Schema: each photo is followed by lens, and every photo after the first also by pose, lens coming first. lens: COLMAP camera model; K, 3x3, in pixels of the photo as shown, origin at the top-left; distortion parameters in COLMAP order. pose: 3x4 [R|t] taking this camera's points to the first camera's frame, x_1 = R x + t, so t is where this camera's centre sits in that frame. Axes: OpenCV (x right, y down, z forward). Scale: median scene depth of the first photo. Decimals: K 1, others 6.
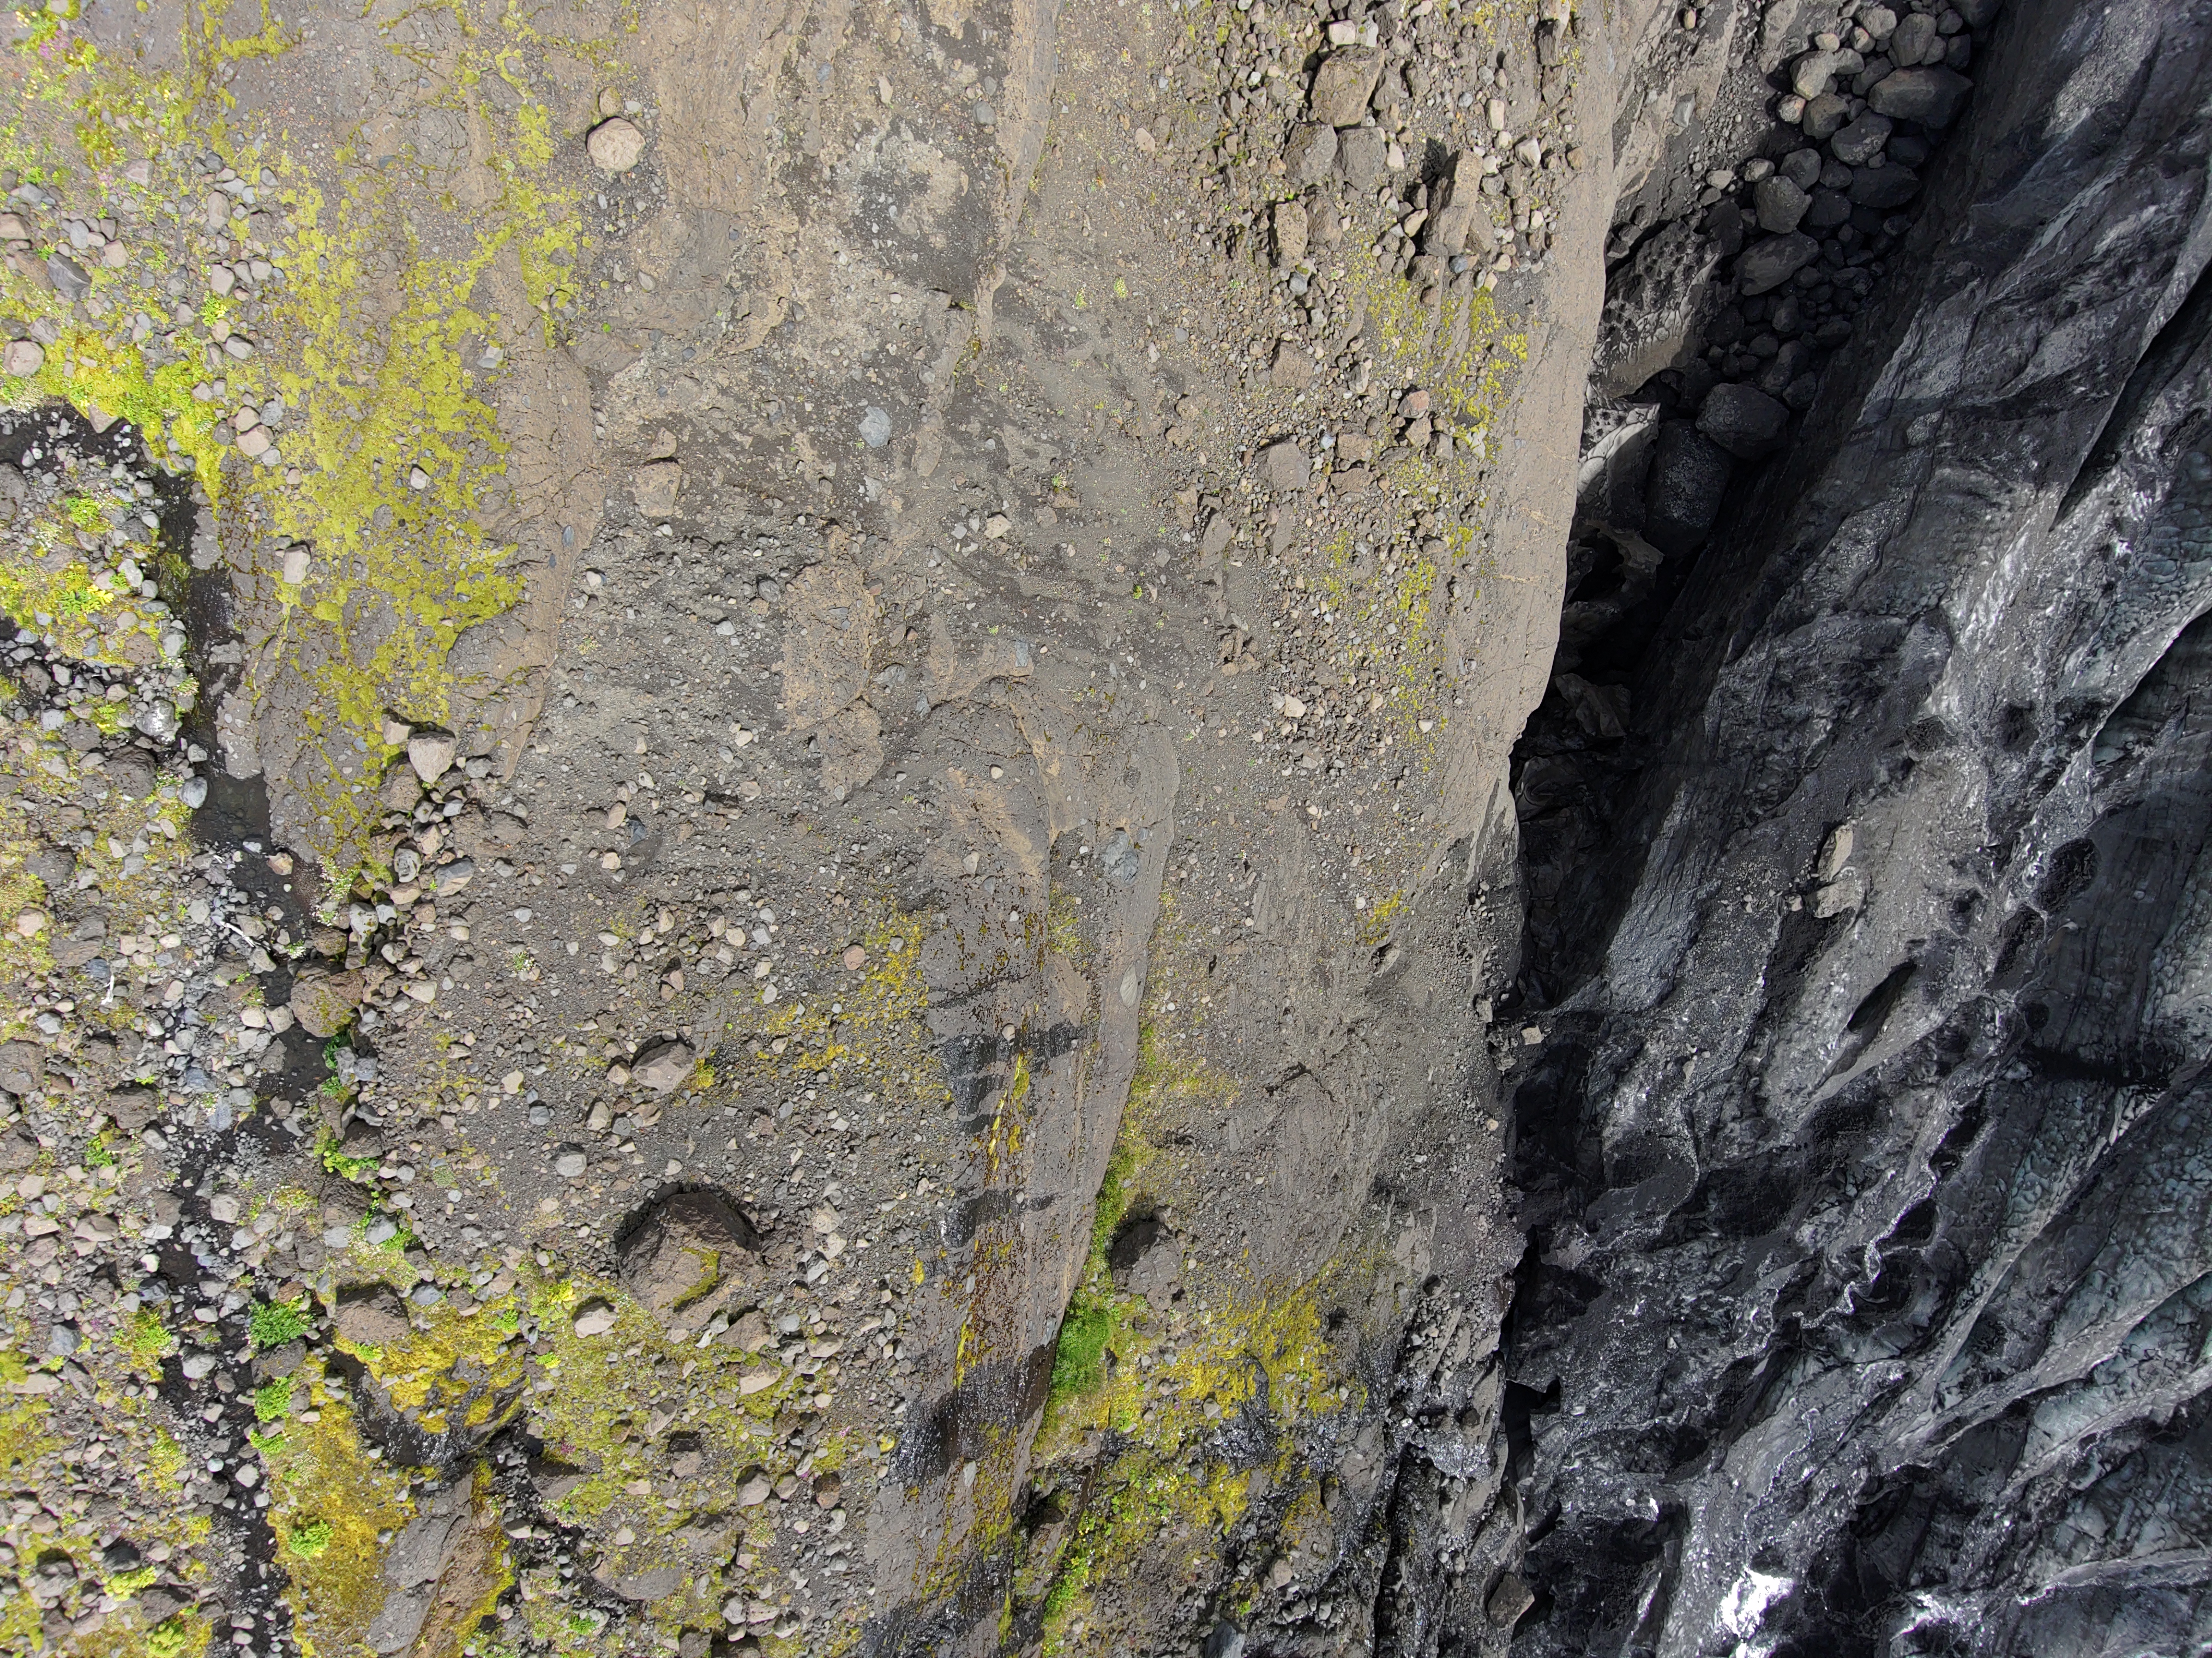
lens RADIAL K [[1664.8, 0, 1126.5], [0, 1664.8, 835.5], [0, 0, 1]] dist [0.186168, -0.338774]
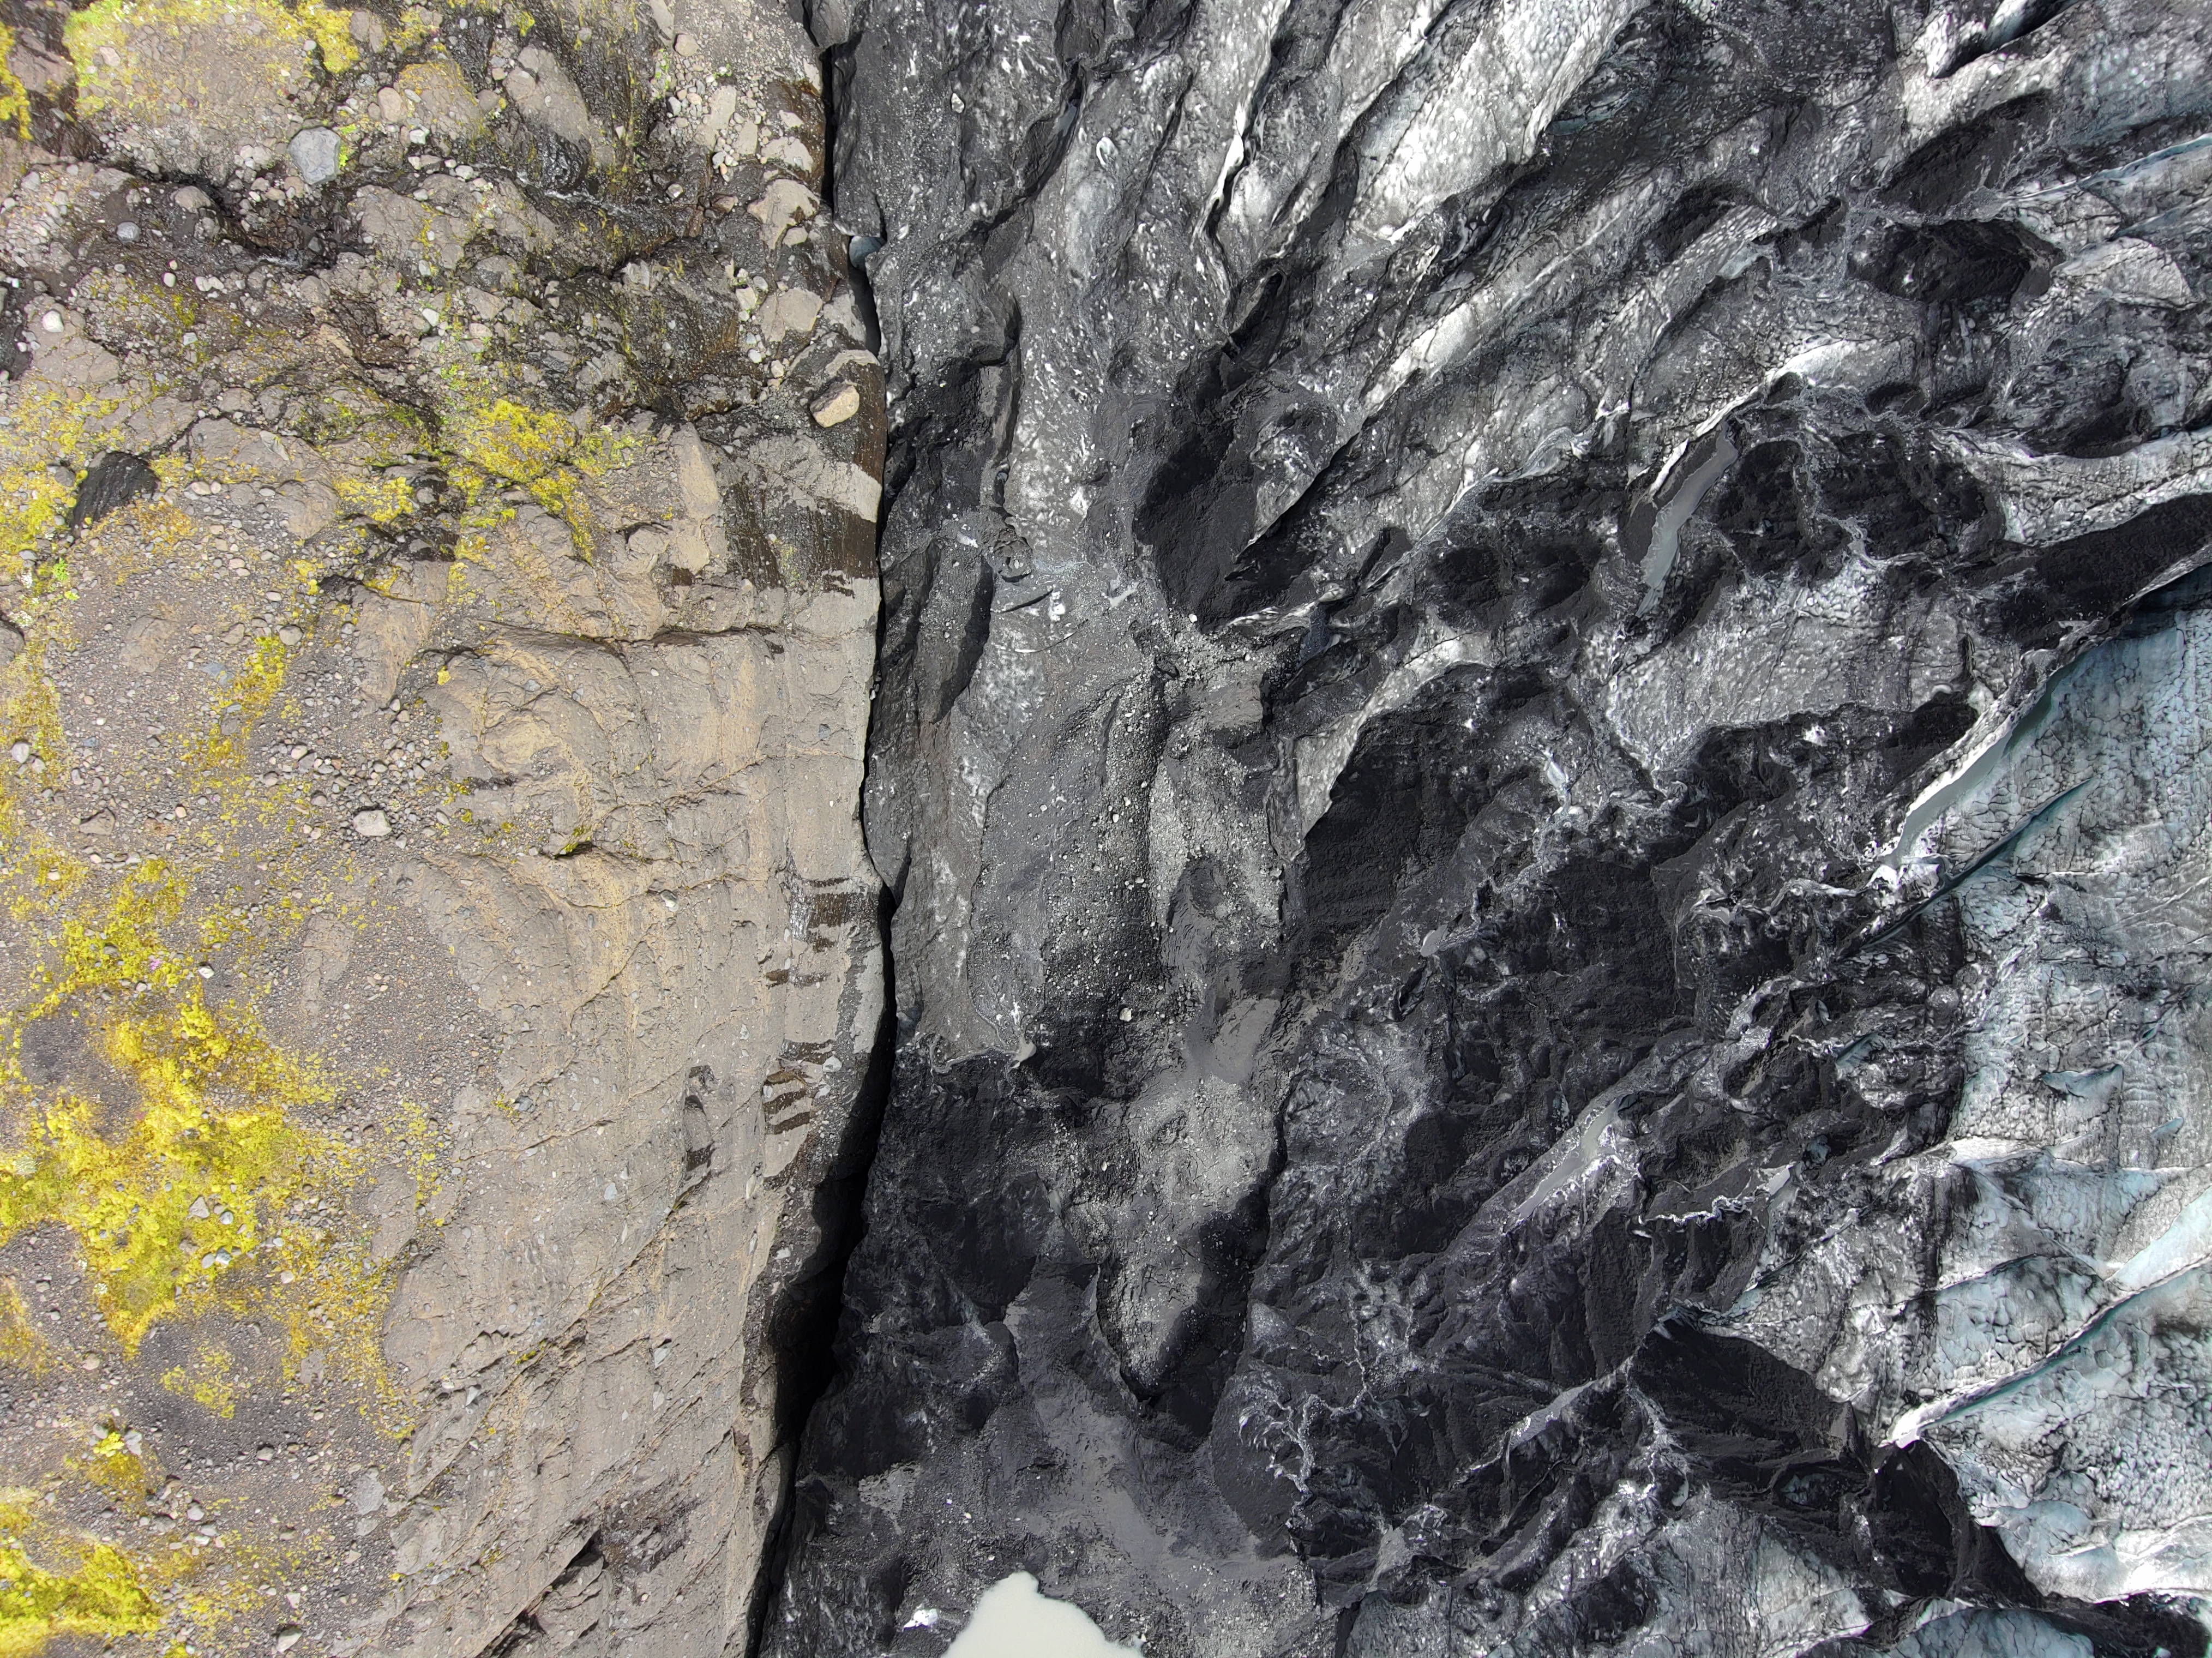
lens RADIAL K [[1649.1, 0, 1127.8], [0, 1649.1, 836.2], [0, 0, 1]] dist [0.205143, -0.373613]
pose [[0.990967, -0.128395, -0.038707, 0.541781], [0.125840, 0.990082, -0.062457, 1.061298], [0.046342, 0.057022, 0.997297, 0.096443]]
